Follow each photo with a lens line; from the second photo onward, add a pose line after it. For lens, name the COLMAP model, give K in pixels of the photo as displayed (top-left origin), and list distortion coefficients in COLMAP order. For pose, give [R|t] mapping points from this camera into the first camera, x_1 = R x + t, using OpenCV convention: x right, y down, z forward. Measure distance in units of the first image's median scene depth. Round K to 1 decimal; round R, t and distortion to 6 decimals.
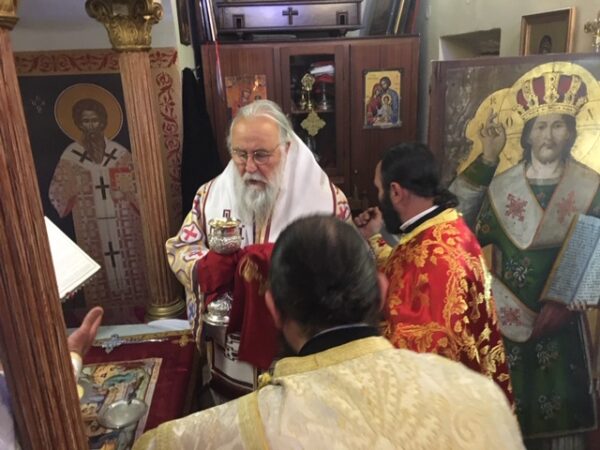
lens RADIAL K [[513.0, 0, 300.0], [0, 513.0, 225.0], [0, 0, 1]] dist [0.067163, -0.102675]
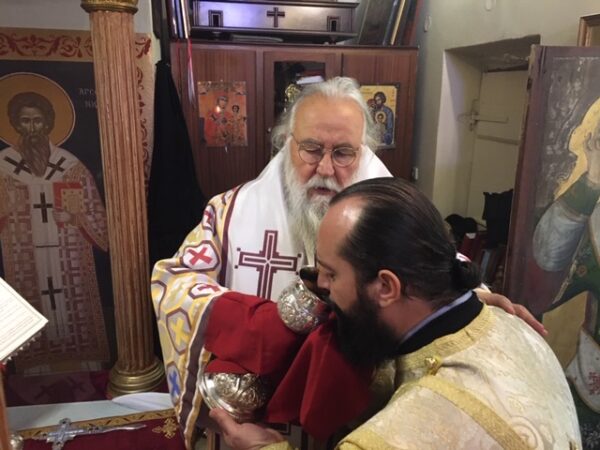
lens RADIAL K [[513.0, 0, 300.0], [0, 513.0, 225.0], [0, 0, 1]] dist [0.067163, -0.102675]
pose [[0.992189, 0.021107, 0.122948, -0.095373], [-0.014313, 0.998334, -0.055887, -0.007562], [-0.123923, 0.053691, 0.990838, 0.183917]]
